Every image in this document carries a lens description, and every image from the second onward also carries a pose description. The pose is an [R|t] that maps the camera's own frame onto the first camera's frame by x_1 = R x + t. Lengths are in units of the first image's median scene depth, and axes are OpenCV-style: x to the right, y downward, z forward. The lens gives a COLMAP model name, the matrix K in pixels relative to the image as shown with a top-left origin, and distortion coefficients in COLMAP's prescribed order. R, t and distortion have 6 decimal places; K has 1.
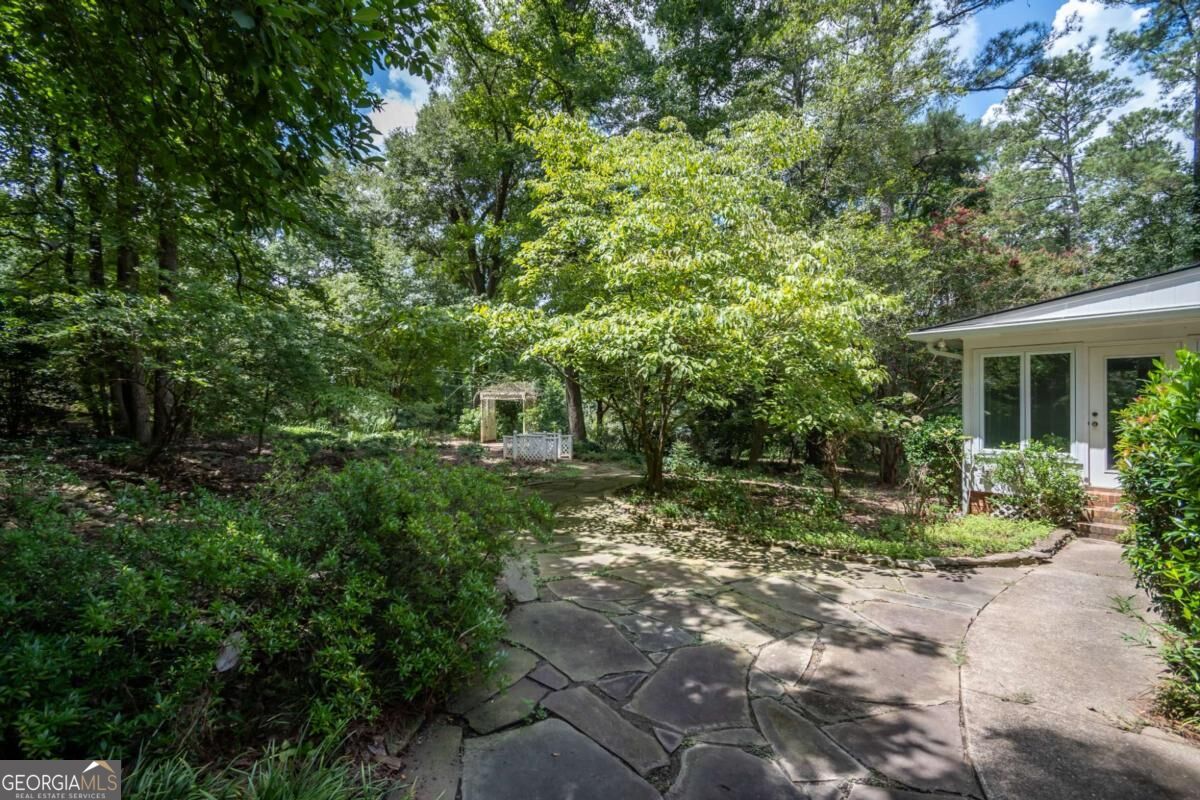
lens RADIAL K [[539.7, 0, 600.3], [0, 539.7, 398.9], [0, 0, 1]] dist [0.017532, -0.005687]
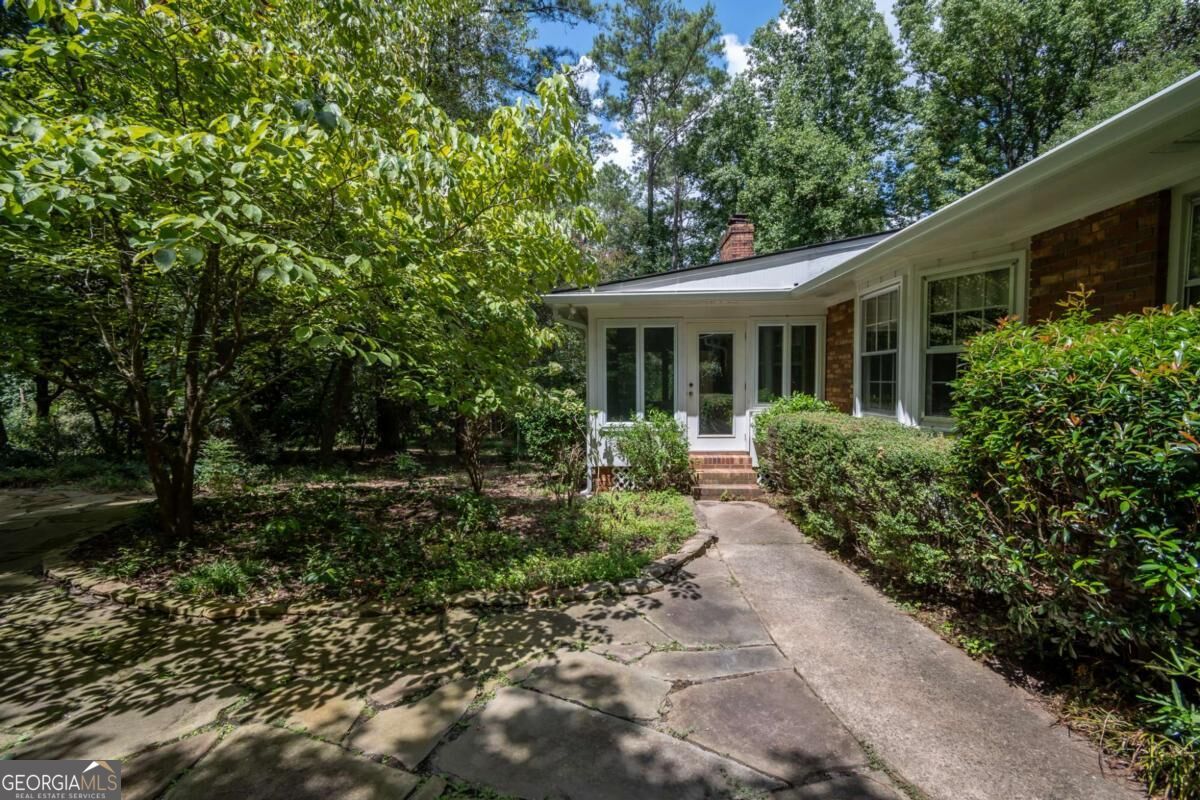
lens RADIAL K [[539.7, 0, 608.7], [0, 539.7, 403.9], [0, 0, 1]] dist [0.017532, -0.005687]
pose [[0.699535, -0.034357, 0.713772, 0.023798], [0.002736, 0.998965, 0.045404, 0.018969], [-0.714594, -0.029808, 0.698905, 0.416749]]
